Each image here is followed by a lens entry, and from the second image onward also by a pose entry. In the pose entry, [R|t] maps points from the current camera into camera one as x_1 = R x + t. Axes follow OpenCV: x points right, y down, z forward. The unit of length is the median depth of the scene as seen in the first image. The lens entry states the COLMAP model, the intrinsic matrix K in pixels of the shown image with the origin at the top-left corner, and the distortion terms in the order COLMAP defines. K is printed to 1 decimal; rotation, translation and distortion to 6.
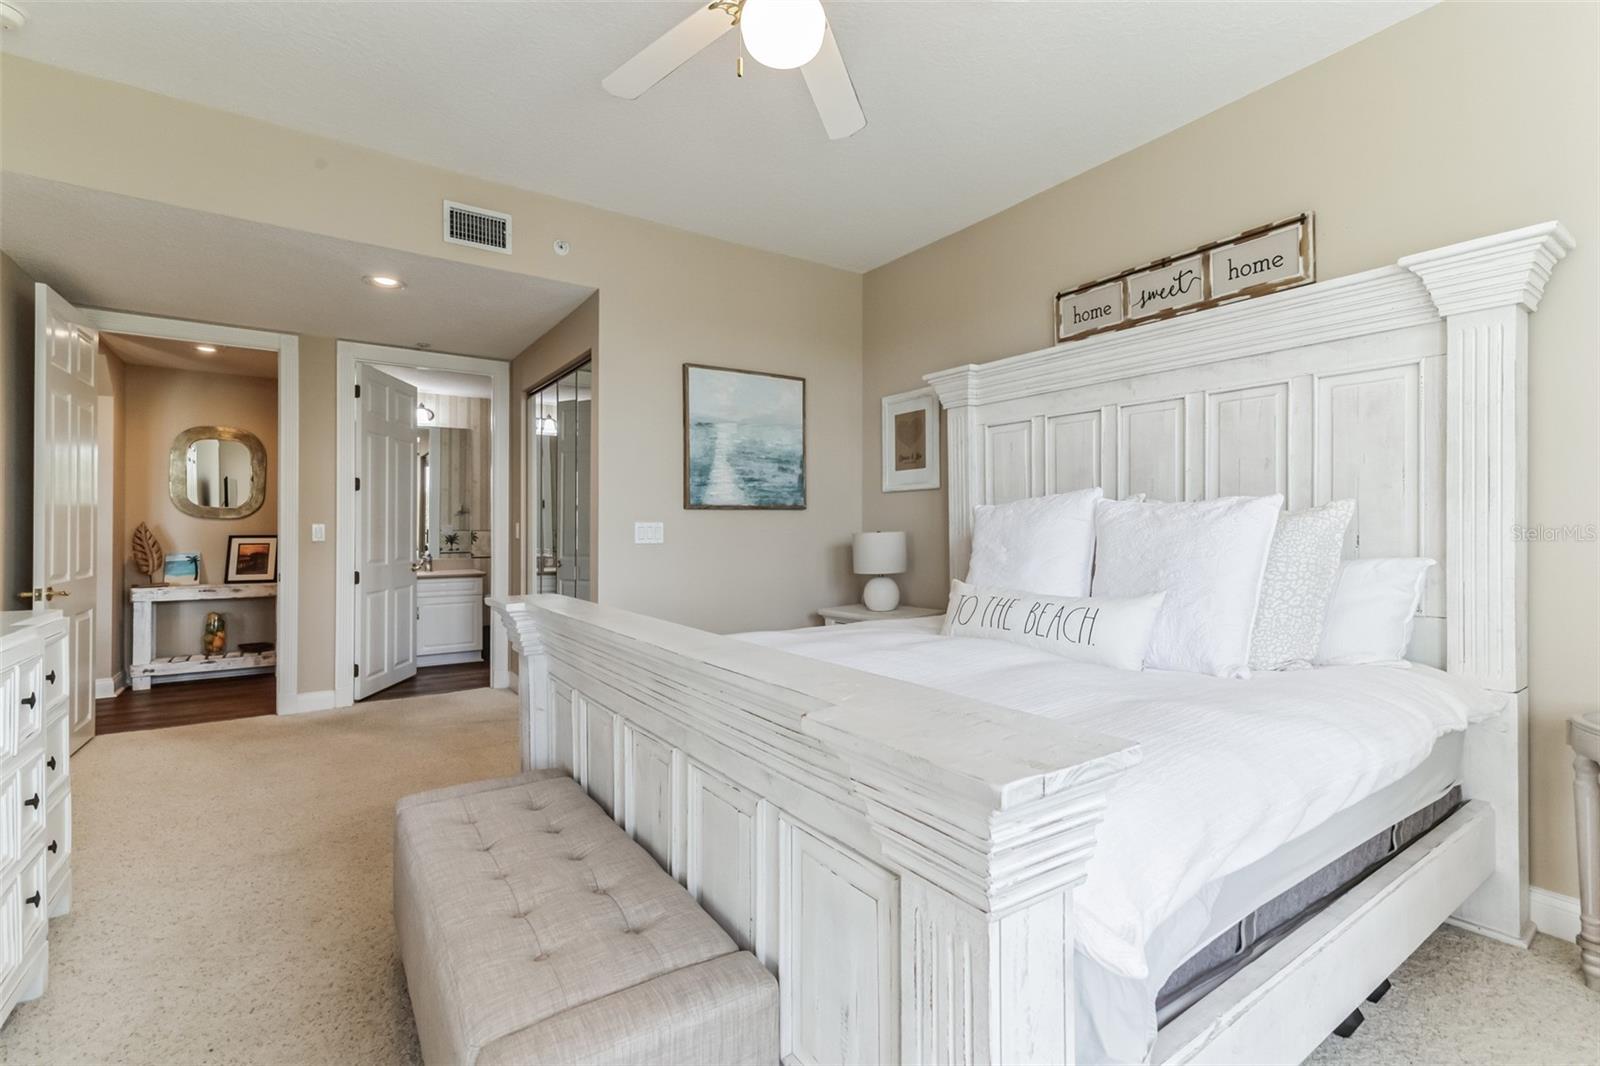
lens RADIAL K [[716.2, 0, 800.8], [0, 716.2, 532.1], [0, 0, 1]] dist [0.012490, -0.001523]
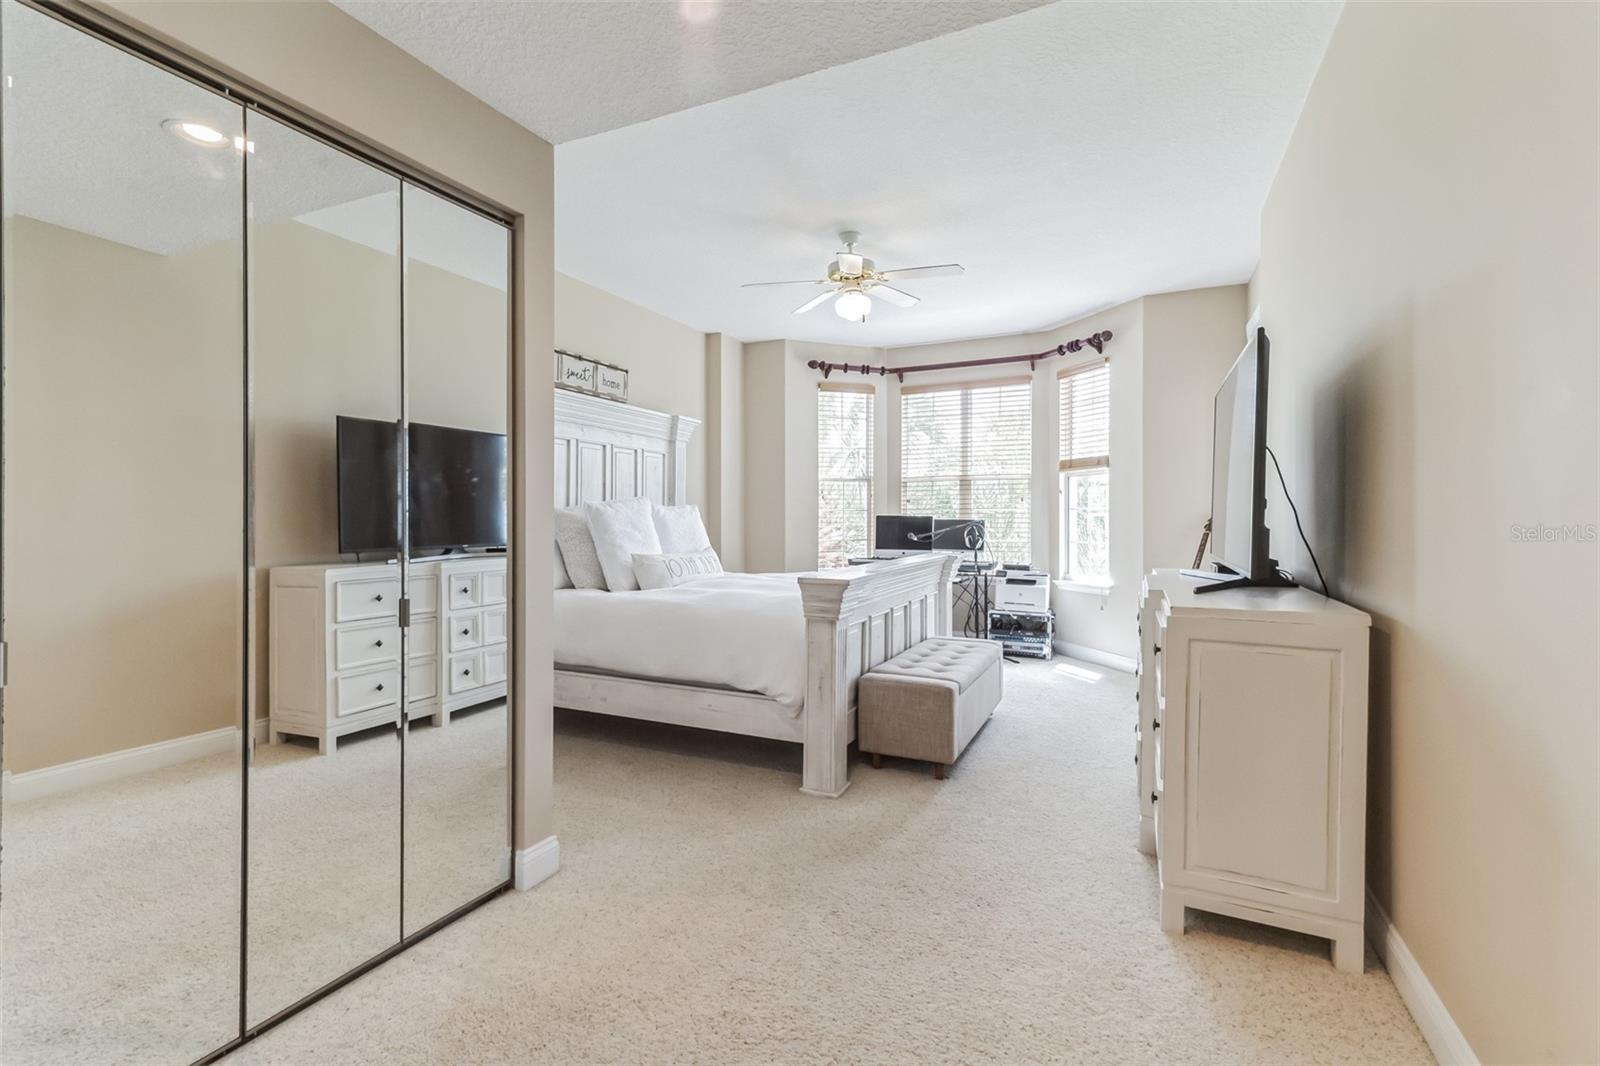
lens RADIAL K [[716.2, 0, 798.7], [0, 716.2, 526.2], [0, 0, 1]] dist [0.012490, -0.001523]
pose [[-0.508100, -0.011104, 0.861227, -0.997008], [0.002304, 0.999896, 0.014252, -0.007543], [-0.861295, 0.009226, -0.508021, 1.189322]]
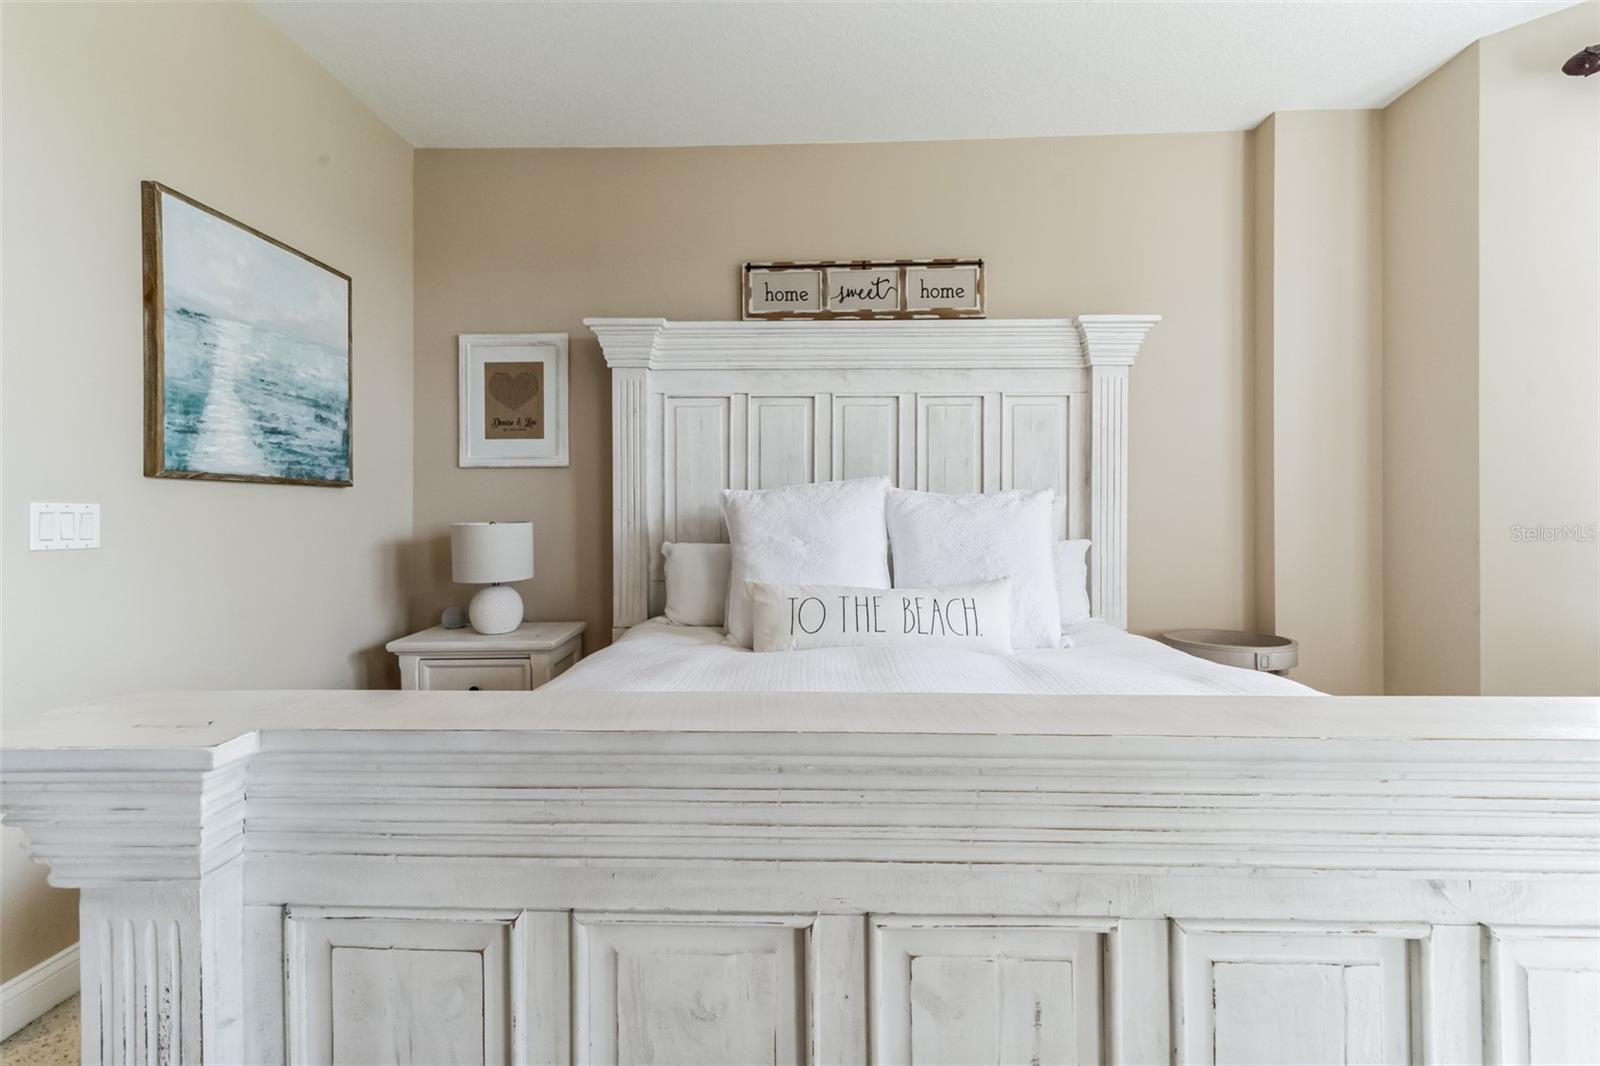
lens RADIAL K [[716.2, 0, 800.9], [0, 716.2, 522.4], [0, 0, 1]] dist [0.012490, -0.001523]
pose [[0.591274, -0.002060, 0.806468, -0.333216], [0.003711, 0.999993, -0.000166, 0.000838], [-0.806462, 0.003091, 0.591277, 0.385003]]
